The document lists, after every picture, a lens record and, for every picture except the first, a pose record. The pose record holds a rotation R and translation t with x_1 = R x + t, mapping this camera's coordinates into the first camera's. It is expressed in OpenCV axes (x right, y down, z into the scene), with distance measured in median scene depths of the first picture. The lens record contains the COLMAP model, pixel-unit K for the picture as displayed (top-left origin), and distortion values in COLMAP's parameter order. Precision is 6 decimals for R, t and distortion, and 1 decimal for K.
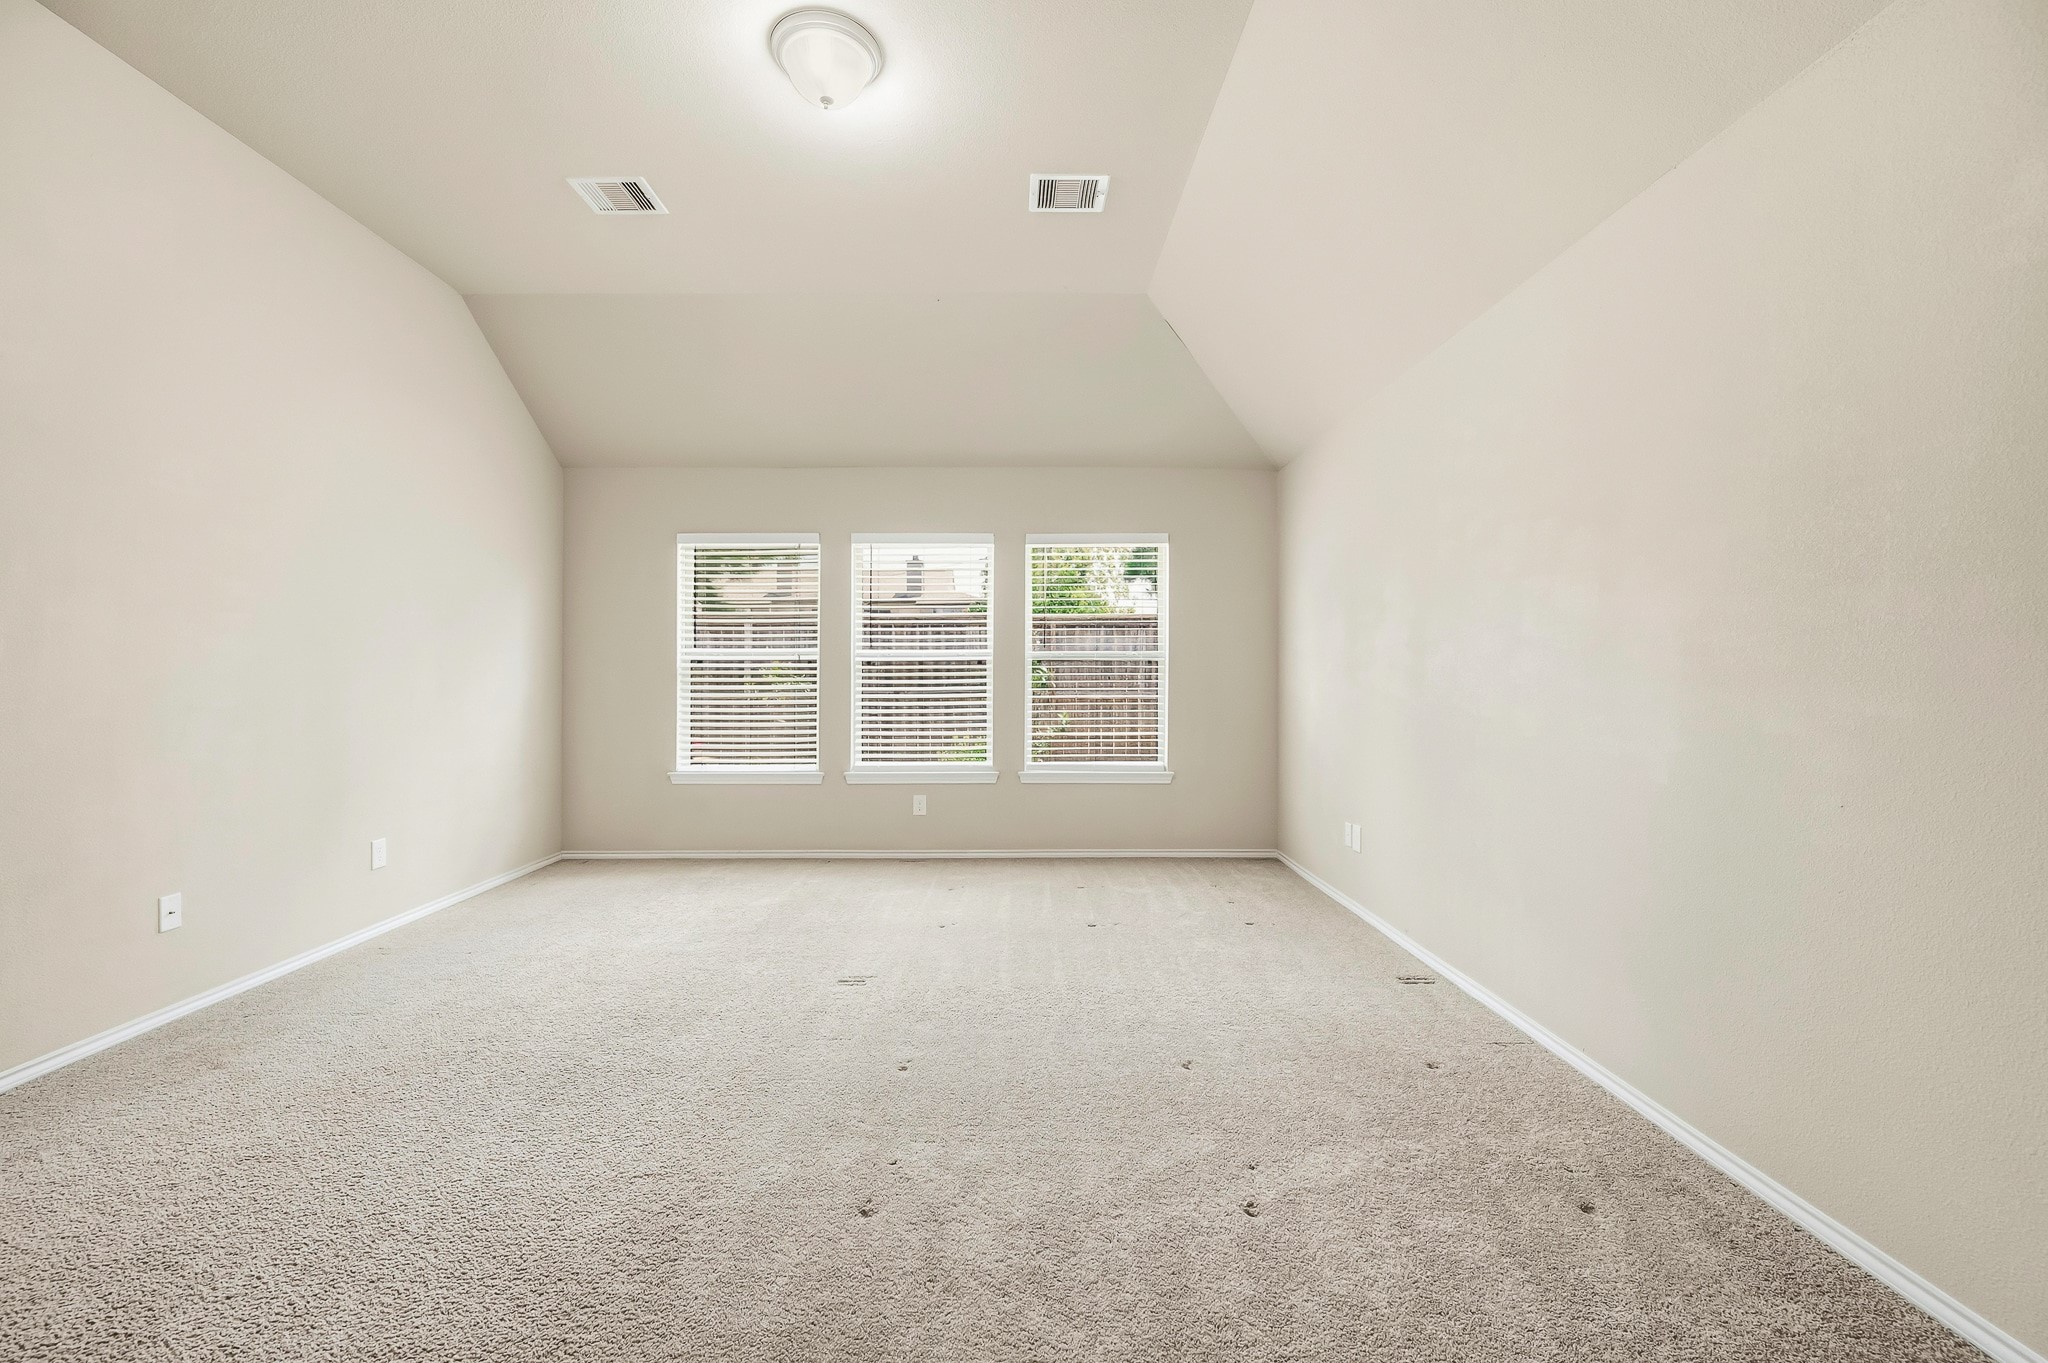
lens RADIAL K [[823.2, 0, 1021.0], [0, 823.2, 690.8], [0, 0, 1]] dist [0.000137, -0.000073]
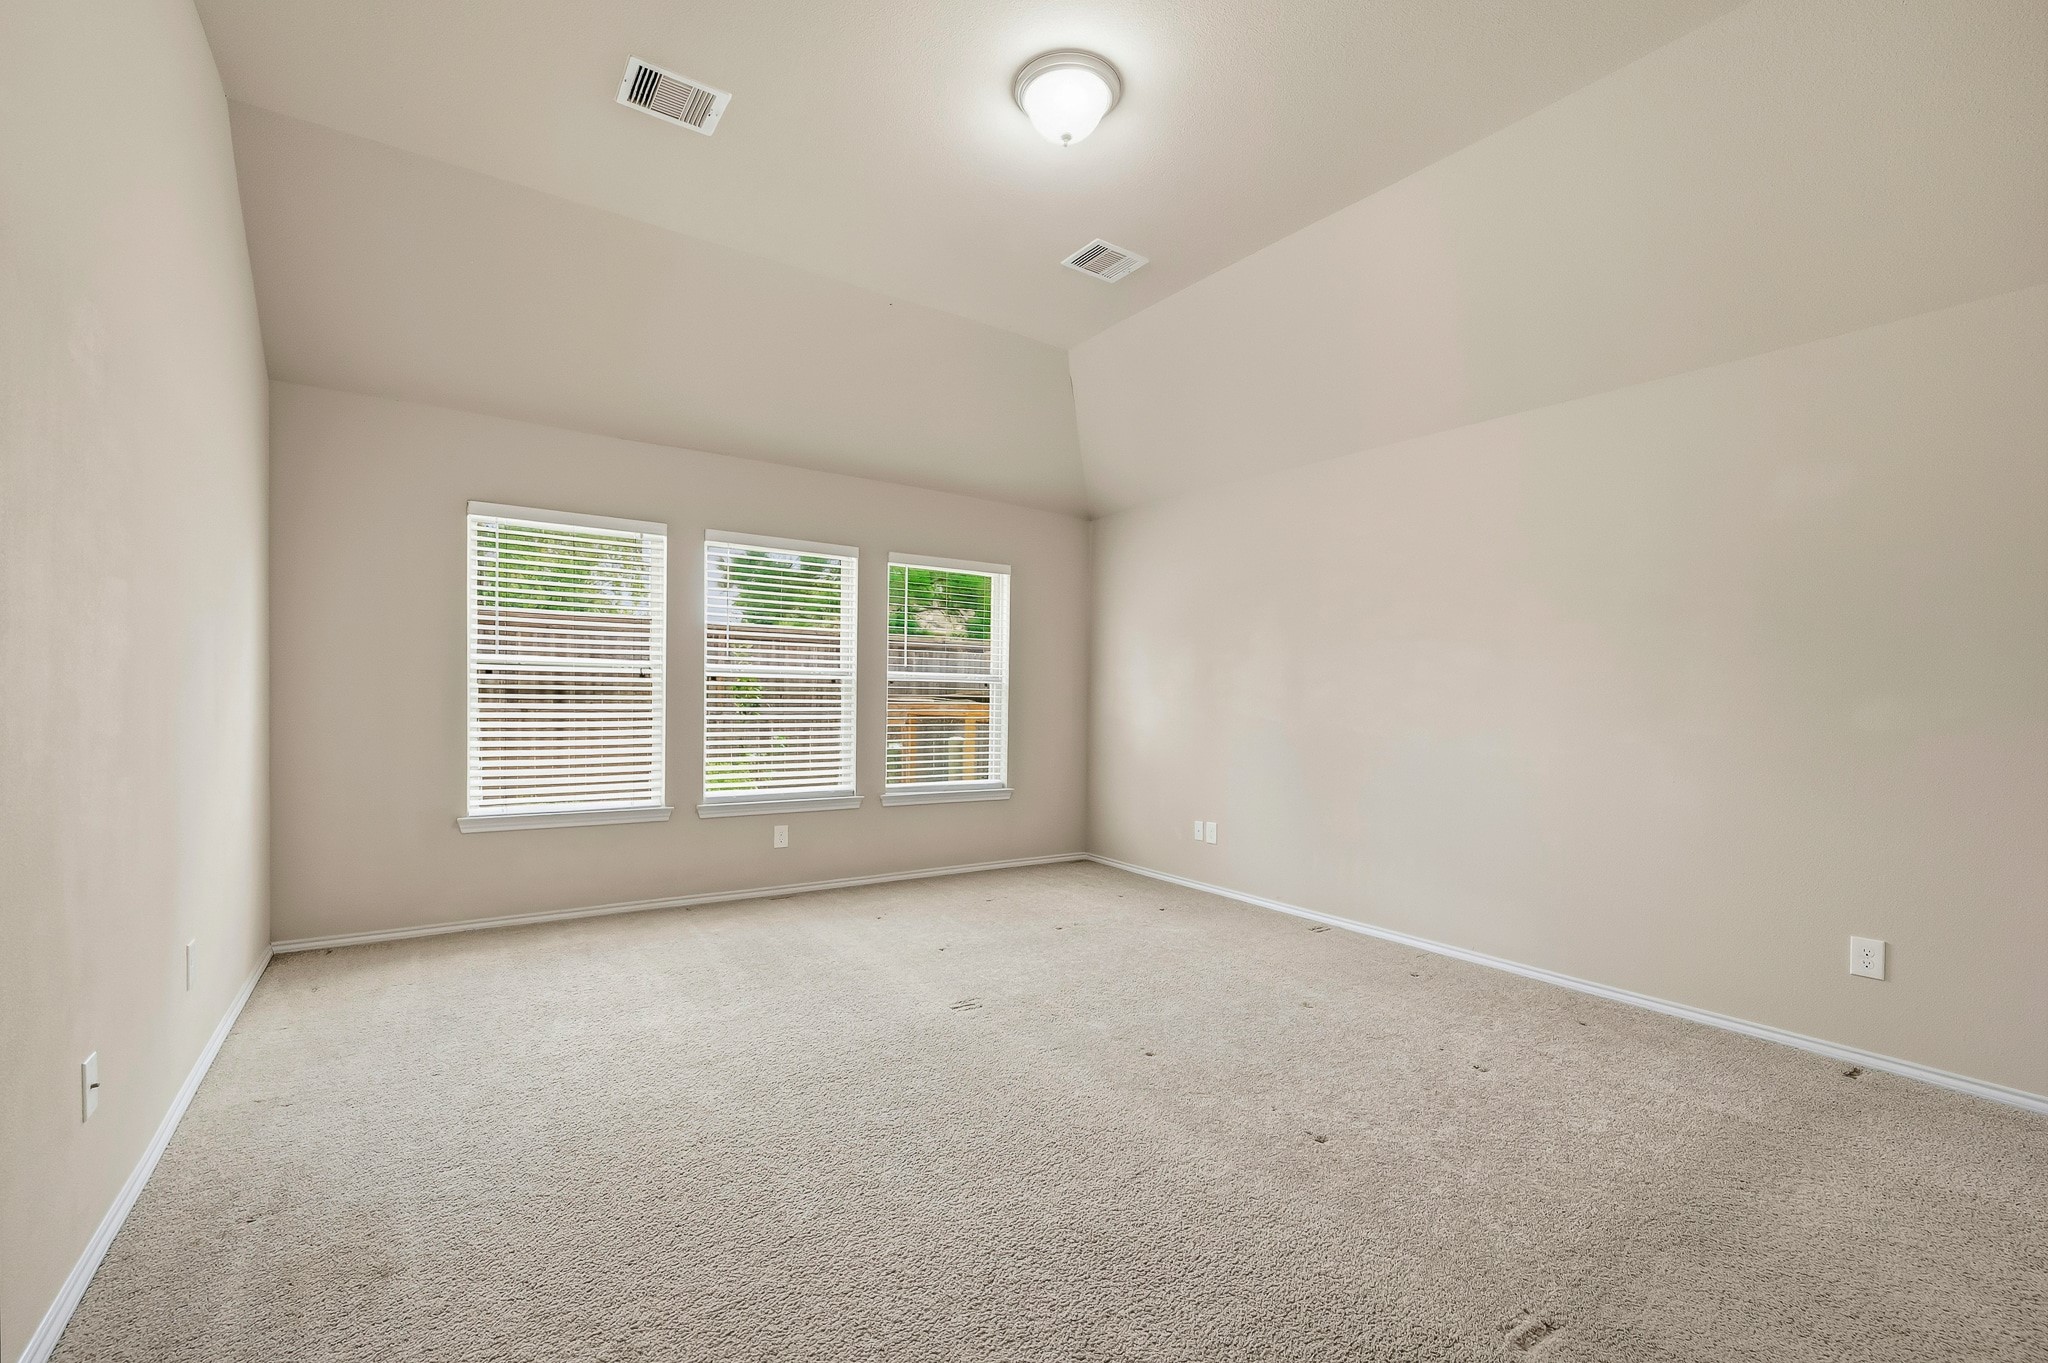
lens RADIAL K [[875.7, 0, 1025.4], [0, 875.7, 710.0], [0, 0, 1]] dist [0.001773, 0.000083]
pose [[0.828822, 0.005801, 0.559482, -0.435309], [-0.007425, 0.999972, 0.000632, -0.004048], [-0.559463, -0.004678, 0.828842, 0.047056]]
